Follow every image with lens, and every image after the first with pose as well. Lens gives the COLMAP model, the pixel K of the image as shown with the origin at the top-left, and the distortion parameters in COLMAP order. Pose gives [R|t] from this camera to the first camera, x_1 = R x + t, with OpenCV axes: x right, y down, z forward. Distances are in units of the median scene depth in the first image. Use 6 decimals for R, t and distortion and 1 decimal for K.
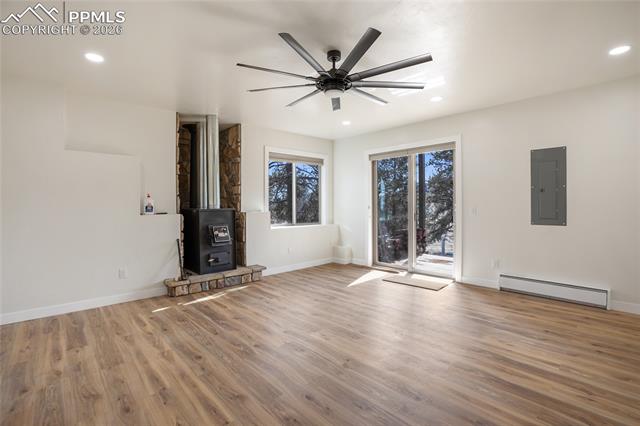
lens RADIAL K [[300.5, 0, 317.0], [0, 300.5, 208.7], [0, 0, 1]] dist [-0.020867, 0.000295]
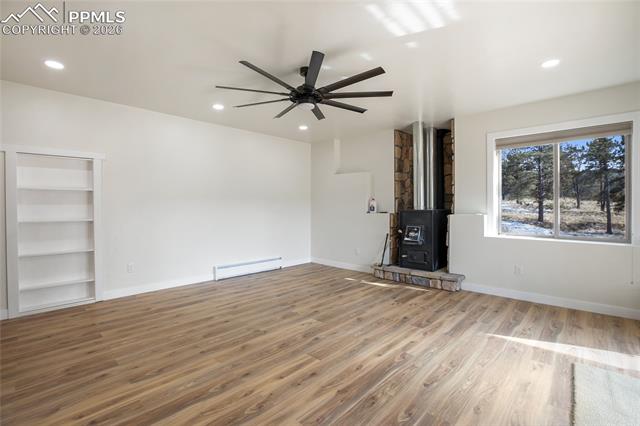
lens RADIAL K [[294.0, 0, 319.2], [0, 294.0, 211.0], [0, 0, 1]] dist [-0.025995, 0.001255]
pose [[0.076747, 0.019479, -0.996860, 0.941533], [-0.014541, 0.999725, 0.018416, -0.013472], [0.996945, 0.013082, 0.077010, 0.803277]]
